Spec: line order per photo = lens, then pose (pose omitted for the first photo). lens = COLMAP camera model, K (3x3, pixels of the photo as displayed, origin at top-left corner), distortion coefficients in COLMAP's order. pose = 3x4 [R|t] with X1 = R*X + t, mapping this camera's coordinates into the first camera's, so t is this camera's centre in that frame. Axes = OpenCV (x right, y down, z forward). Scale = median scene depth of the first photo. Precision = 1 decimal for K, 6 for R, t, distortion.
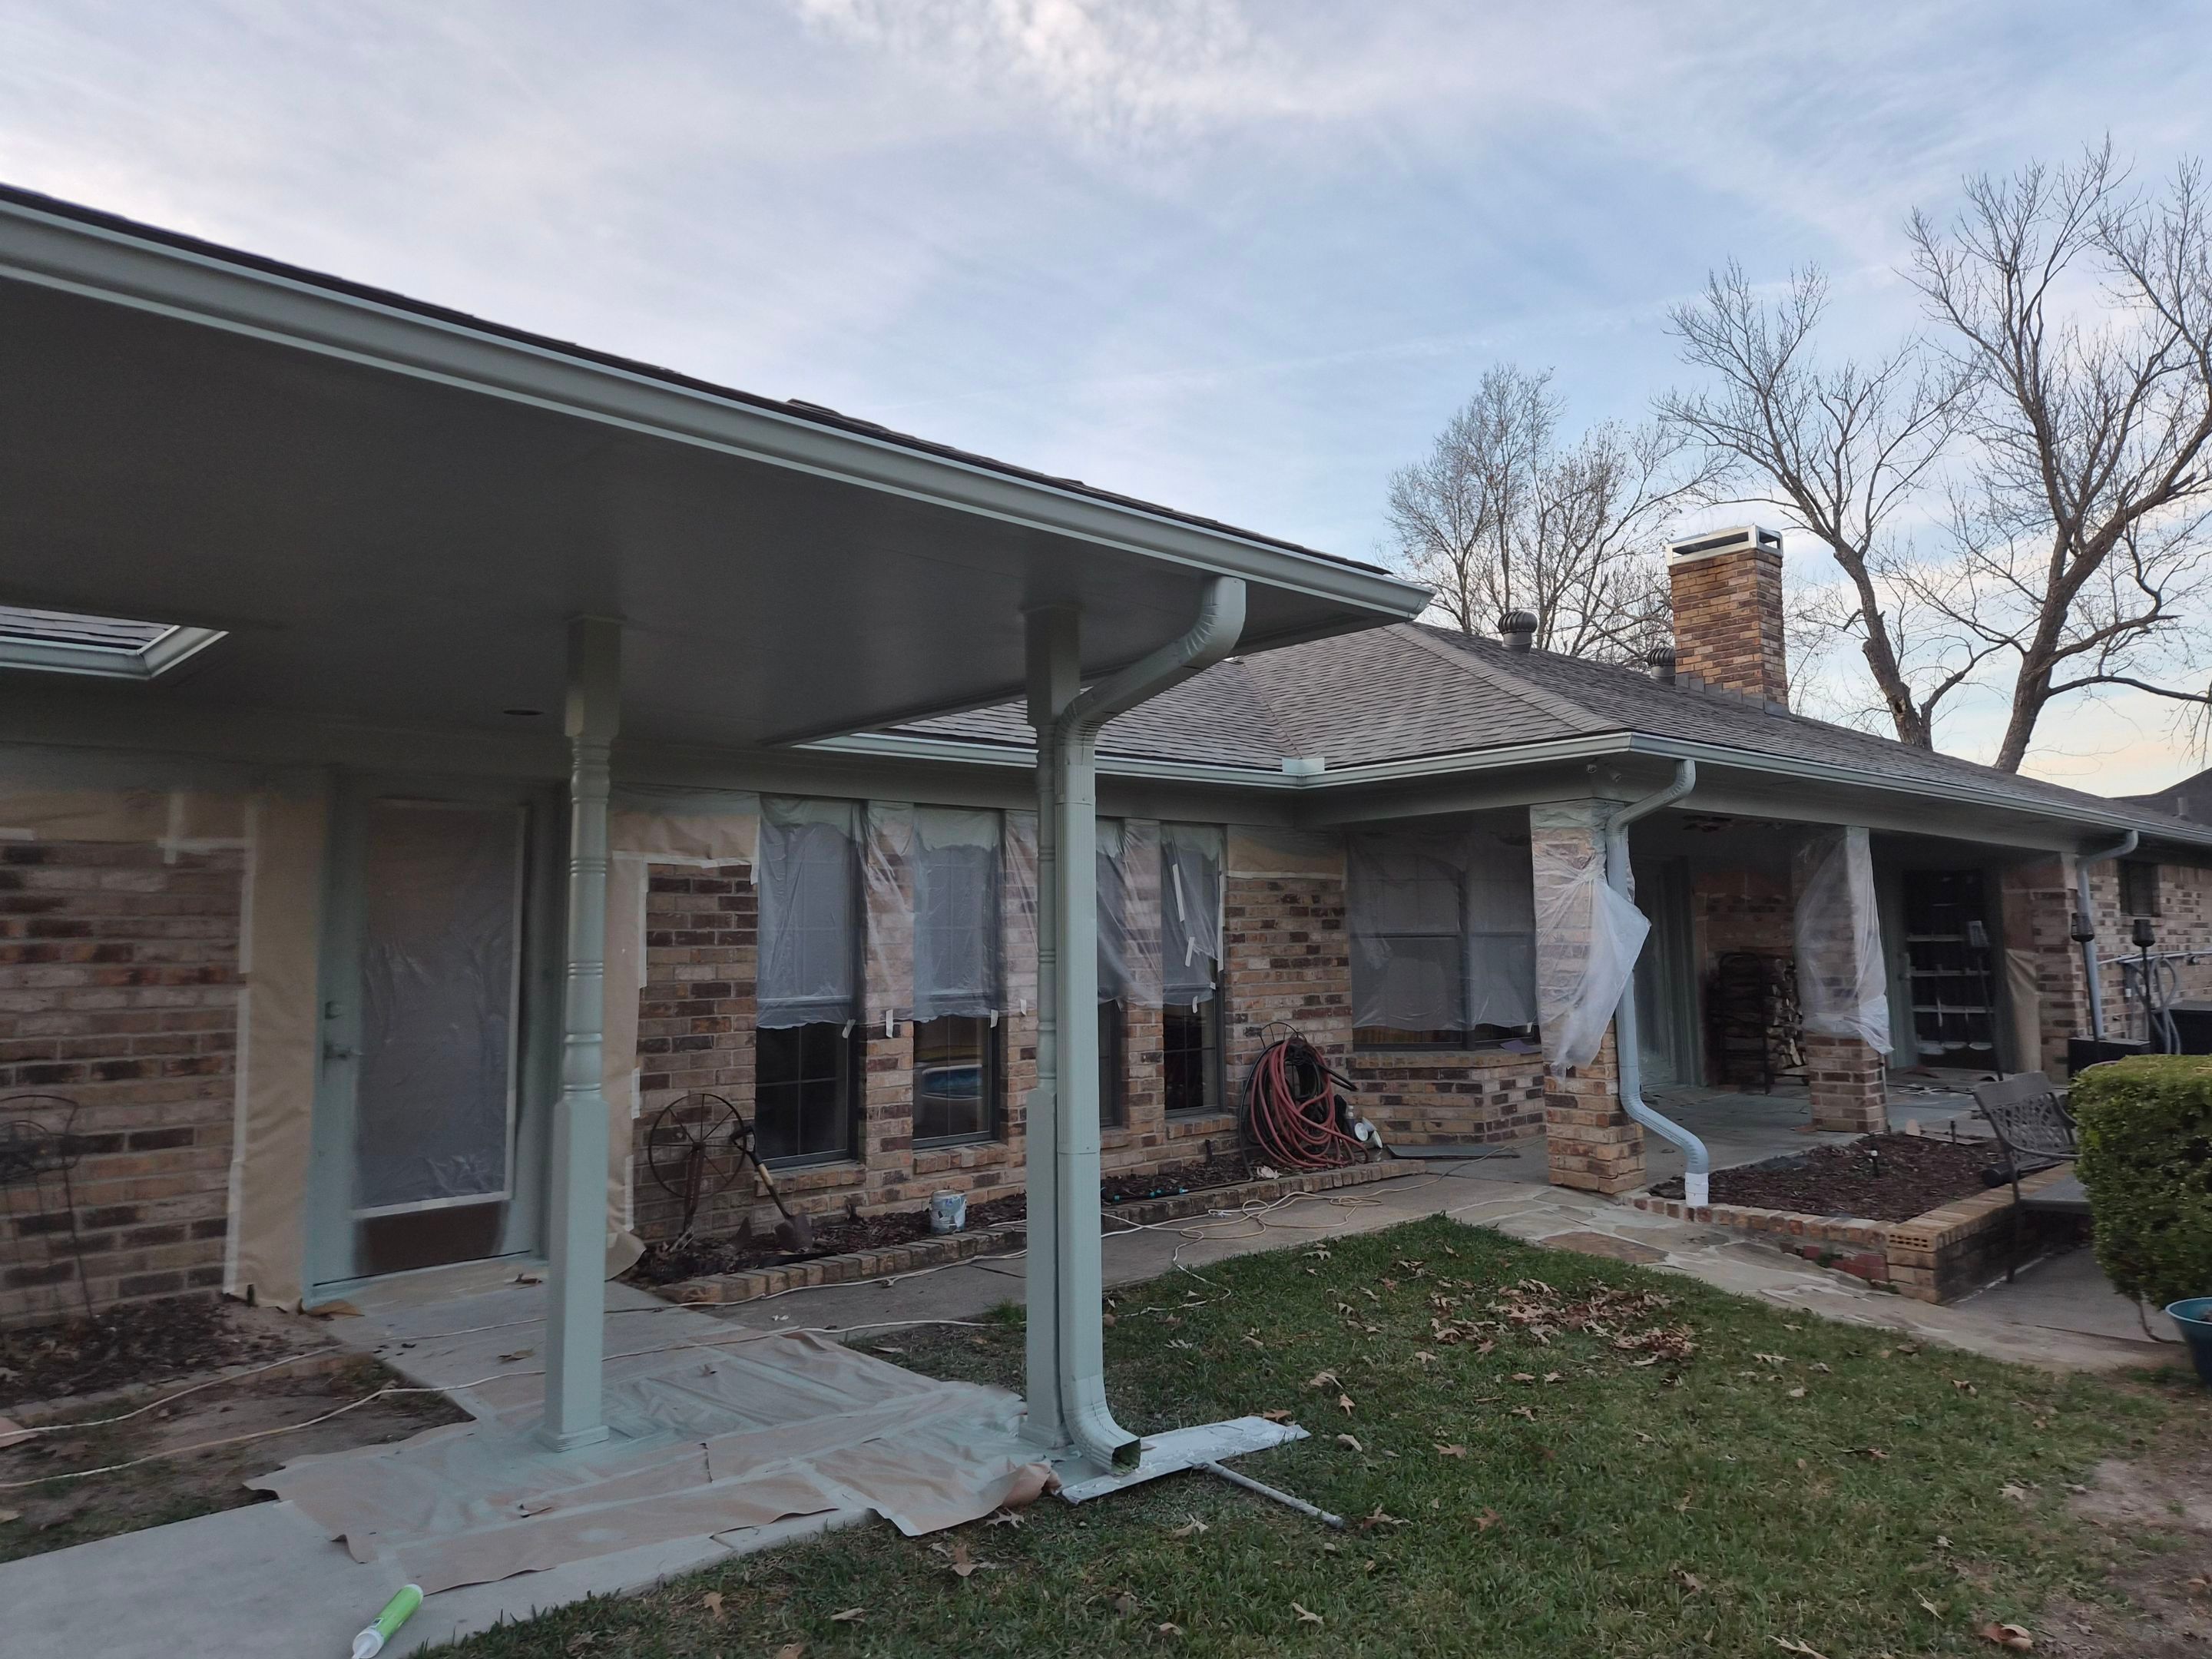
lens RADIAL K [[1493.4, 0, 1107.2], [0, 1493.4, 814.9], [0, 0, 1]] dist [0.049655, 0.000771]
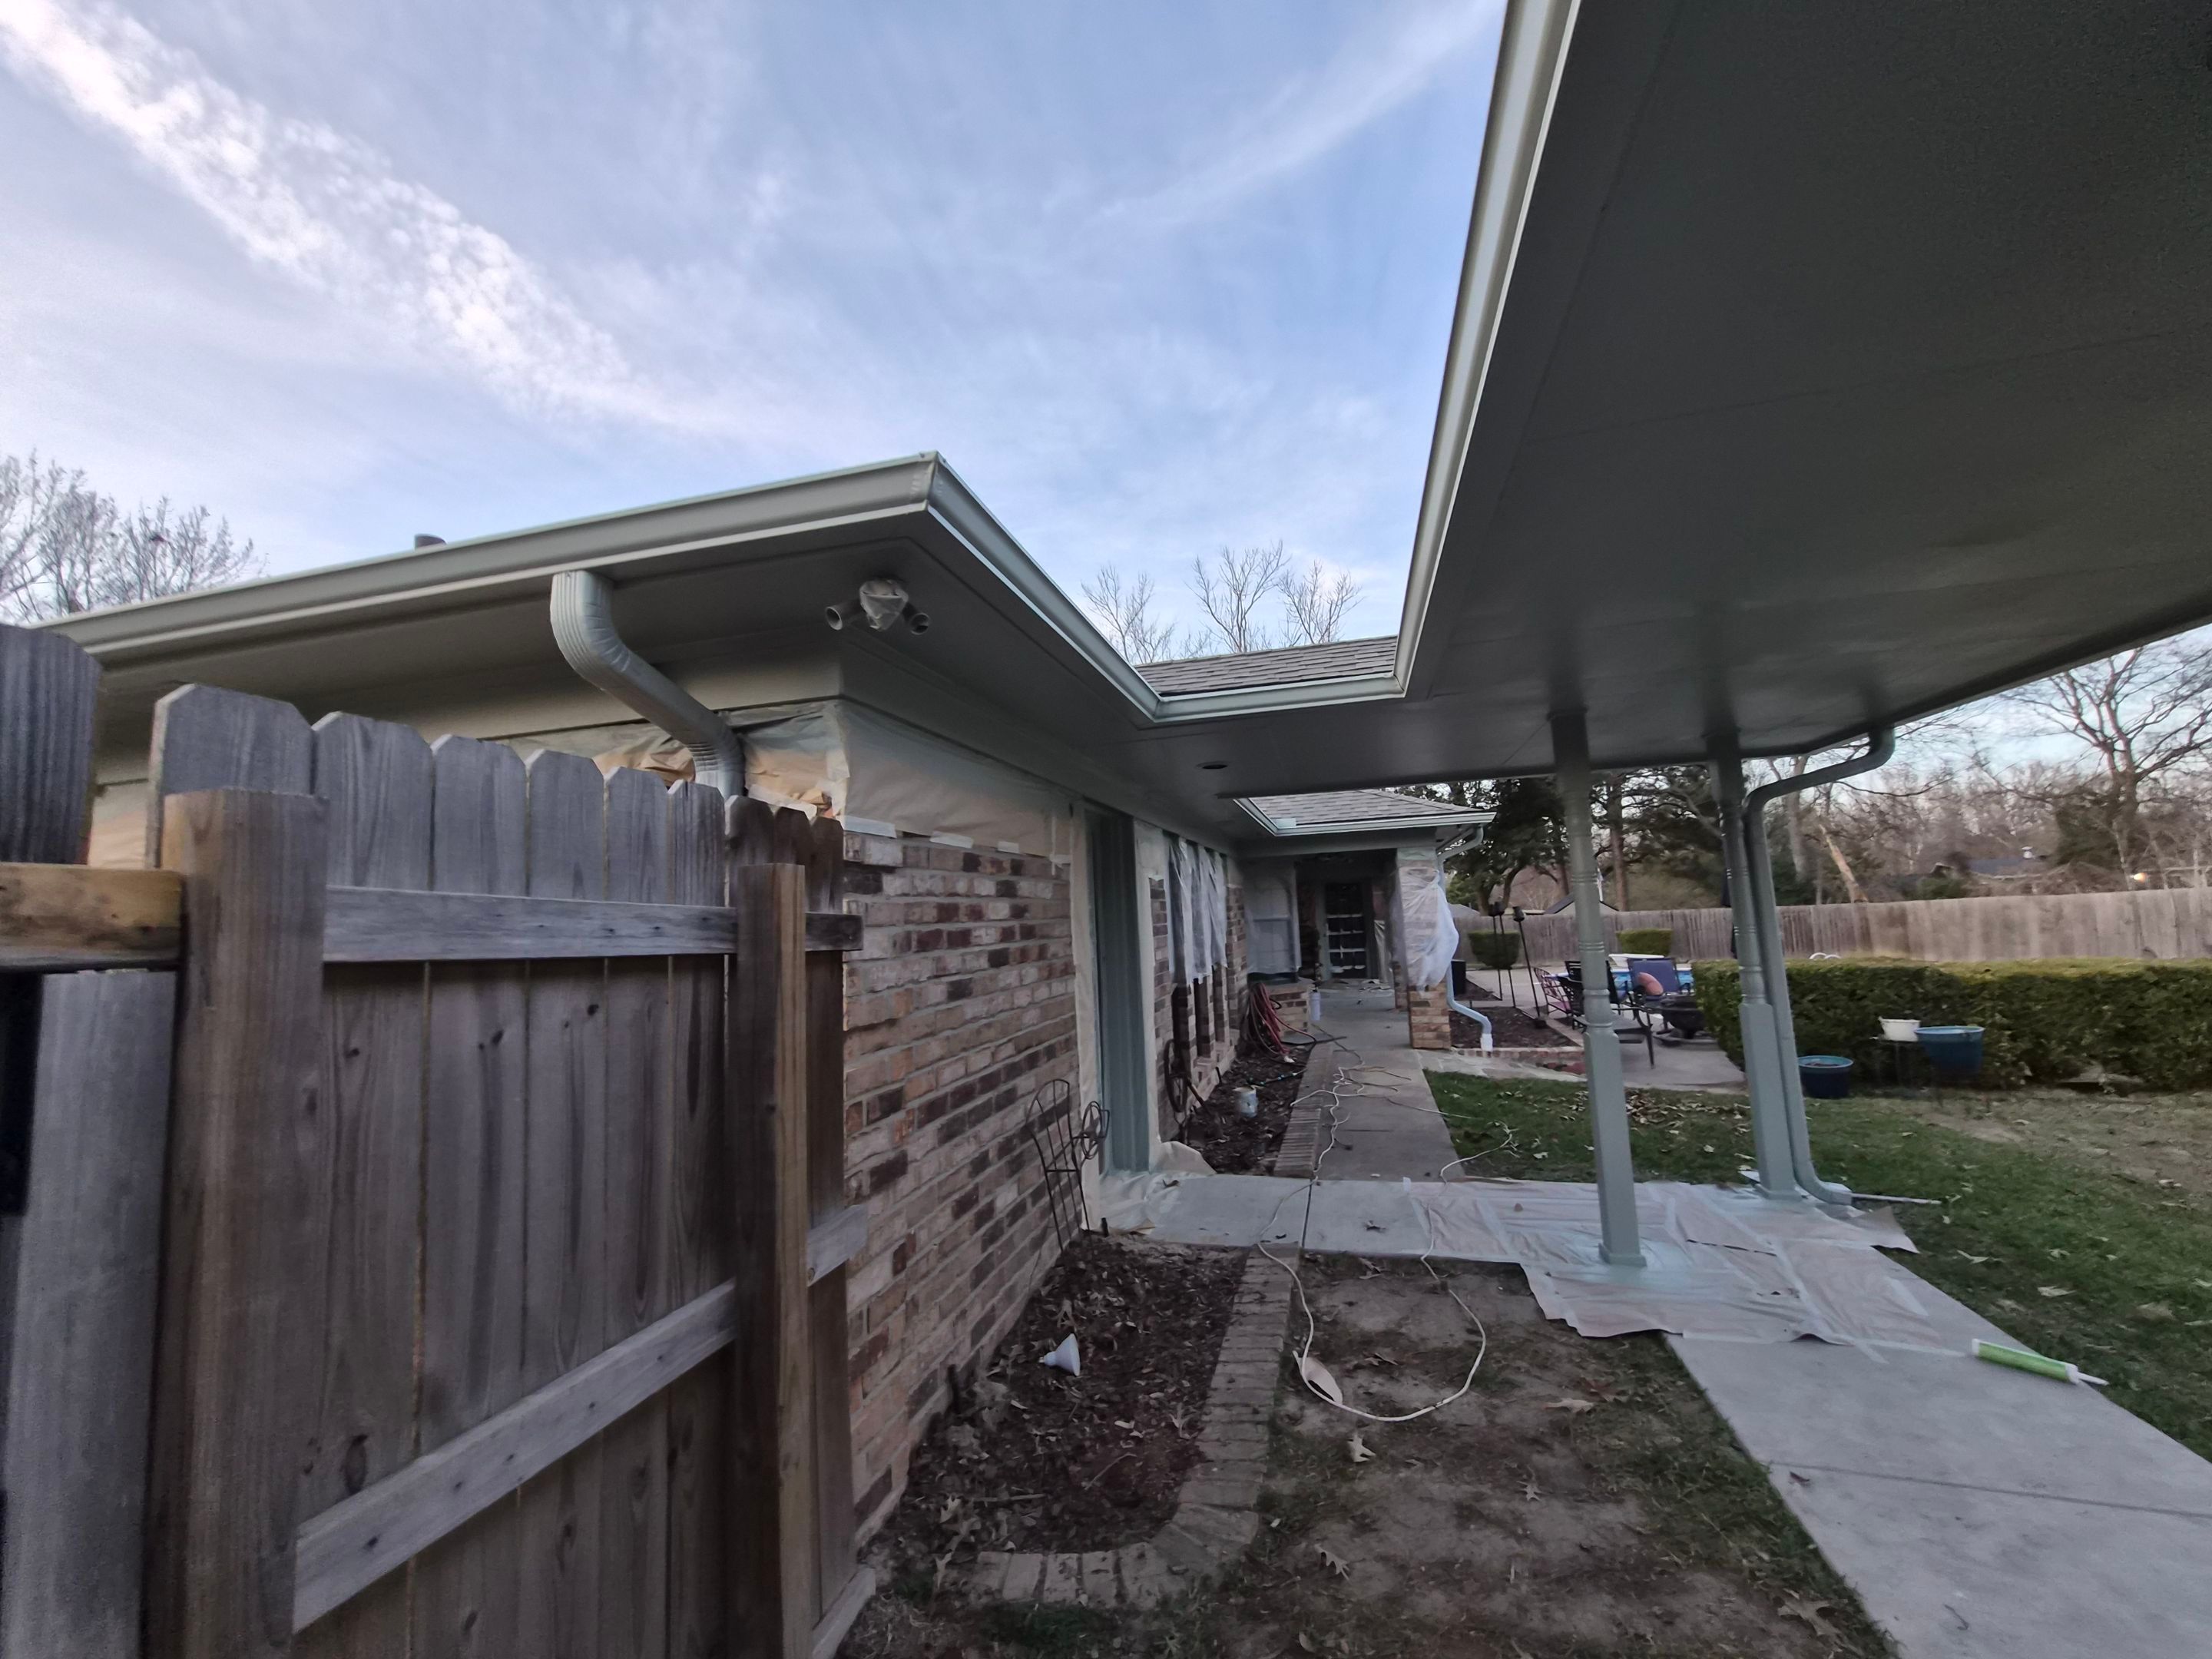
lens RADIAL K [[883.3, 0, 1110.6], [0, 883.3, 821.2], [0, 0, 1]] dist [0.006814, -0.000966]
pose [[0.843189, 0.036695, 0.536364, -0.638854], [-0.017955, 0.999033, -0.040122, 0.010593], [-0.537318, 0.024200, 0.843032, 0.257177]]
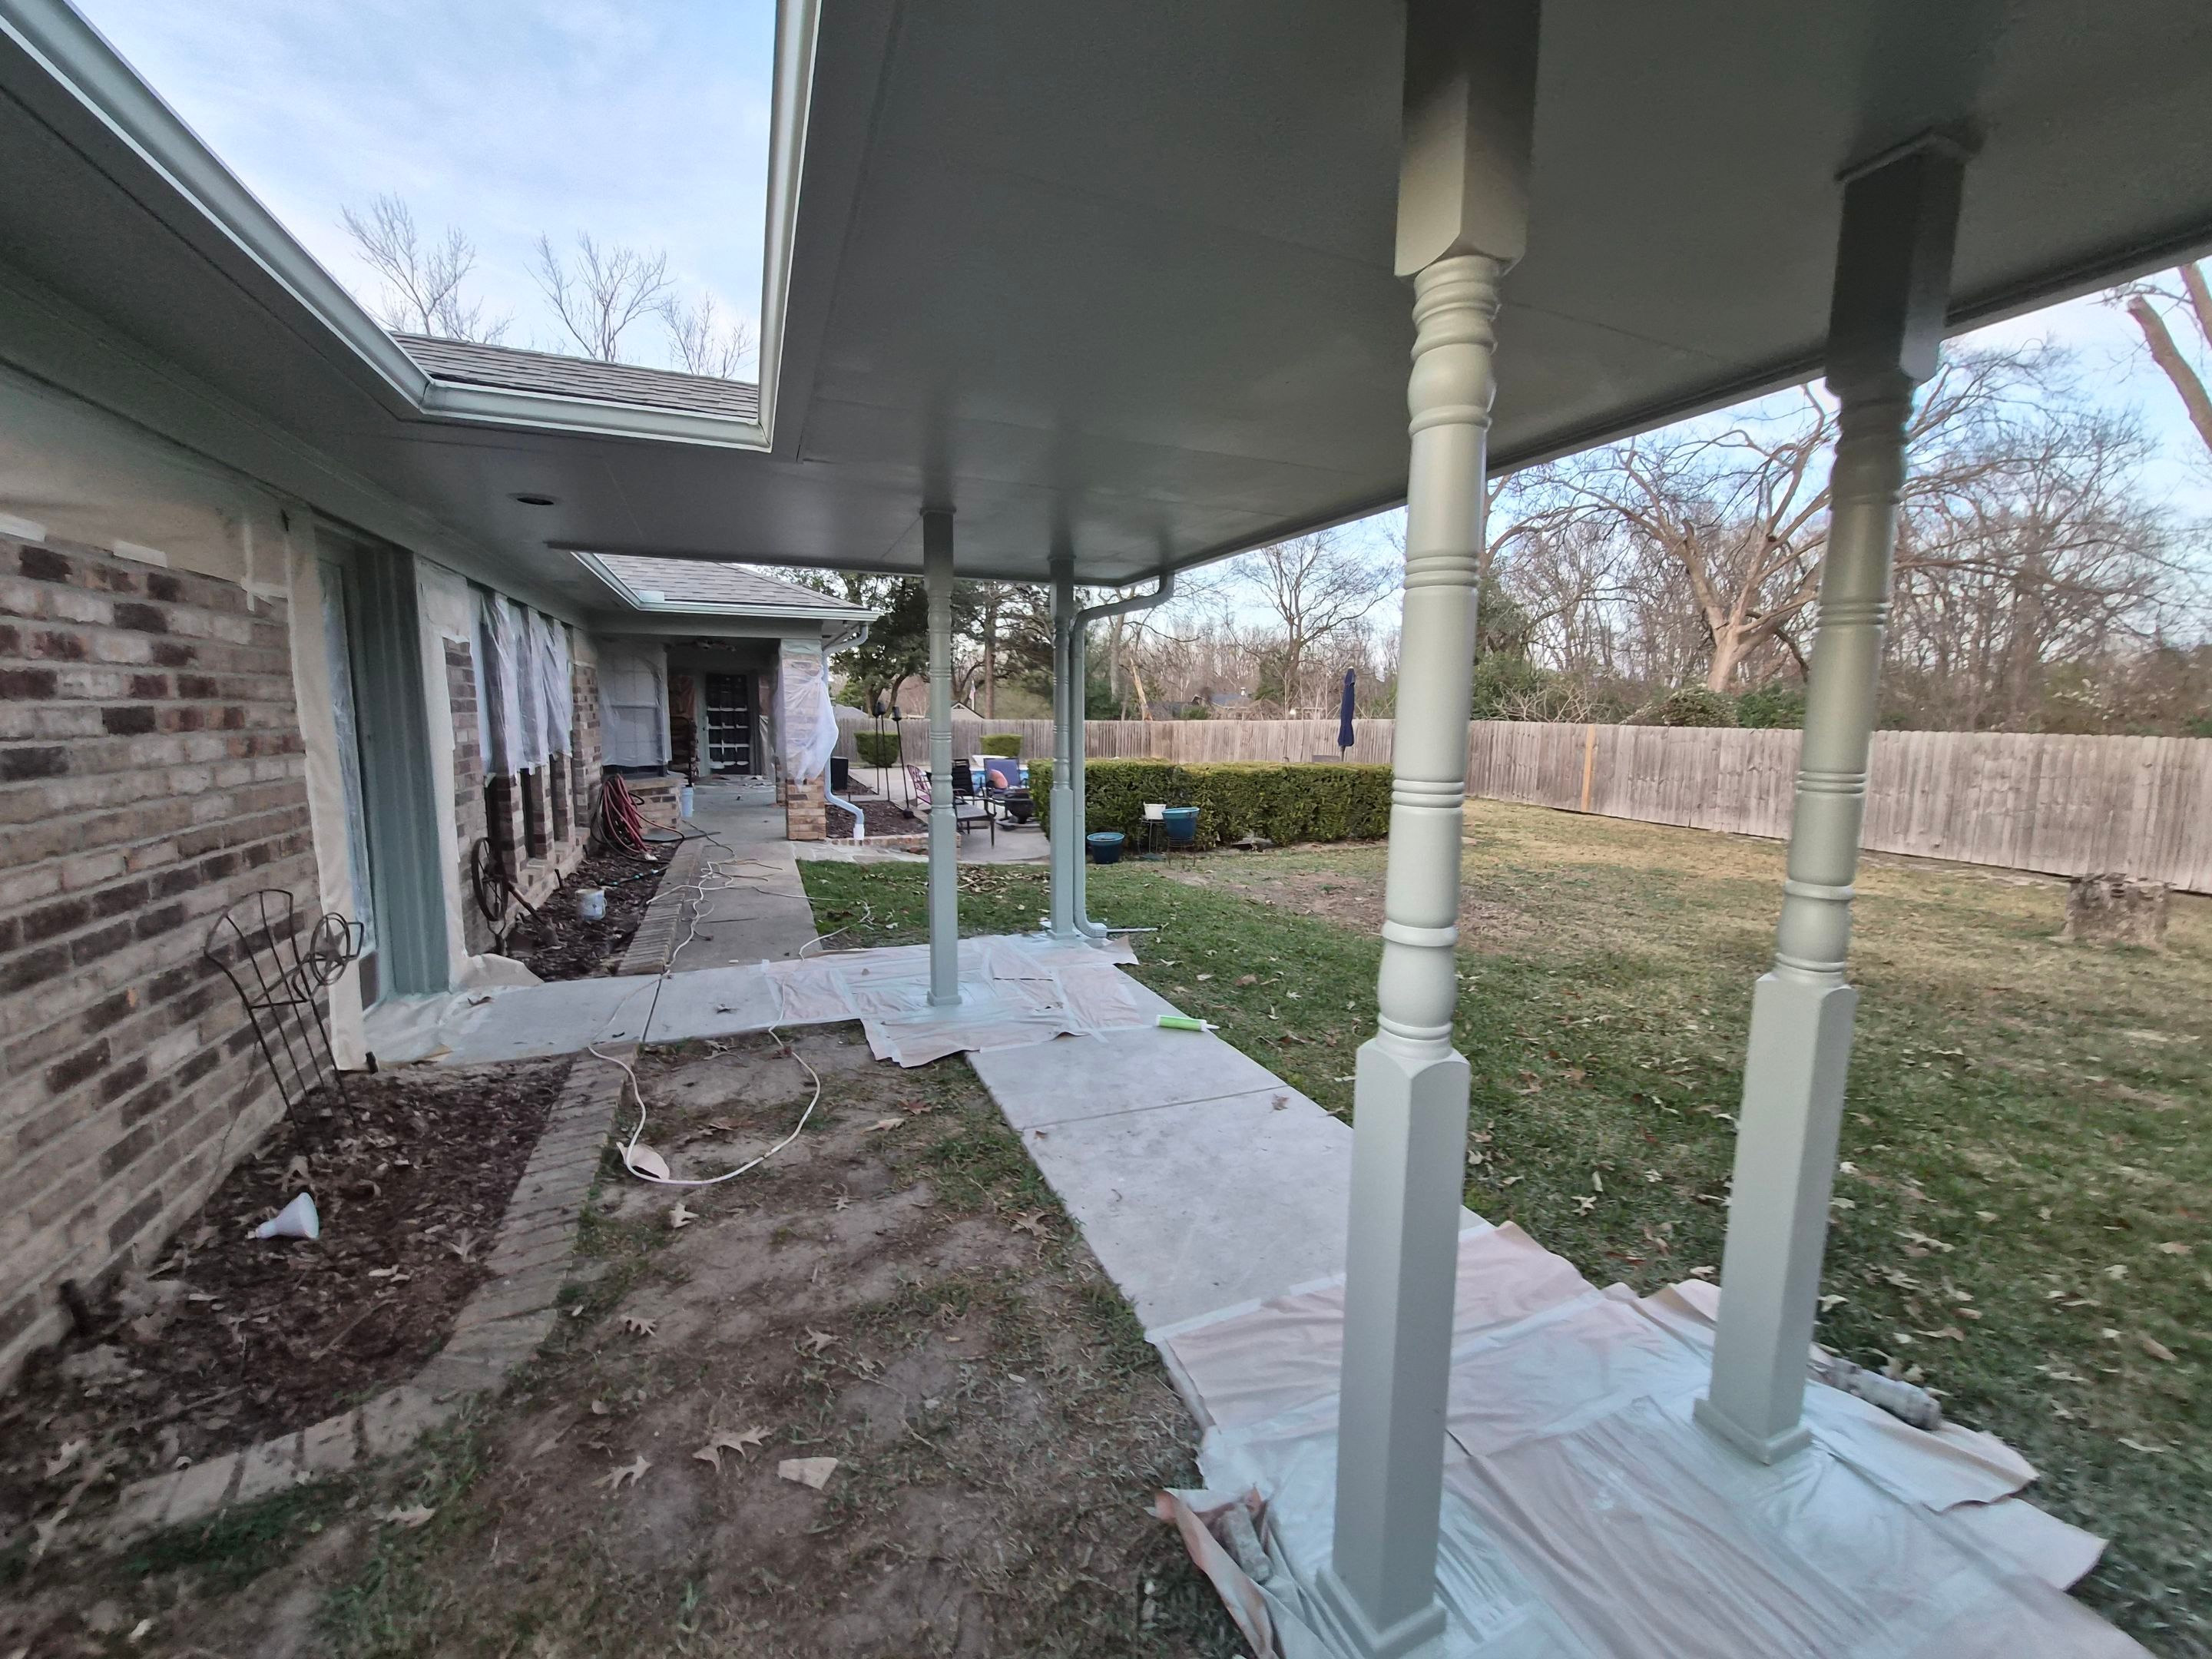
lens RADIAL K [[883.3, 0, 1108.2], [0, 883.3, 819.2], [0, 0, 1]] dist [0.006814, -0.000966]
pose [[0.342707, -0.099146, 0.934196, -0.618500], [-0.099659, 0.984967, 0.141093, 0.018895], [-0.934141, -0.141455, 0.327674, 0.253622]]
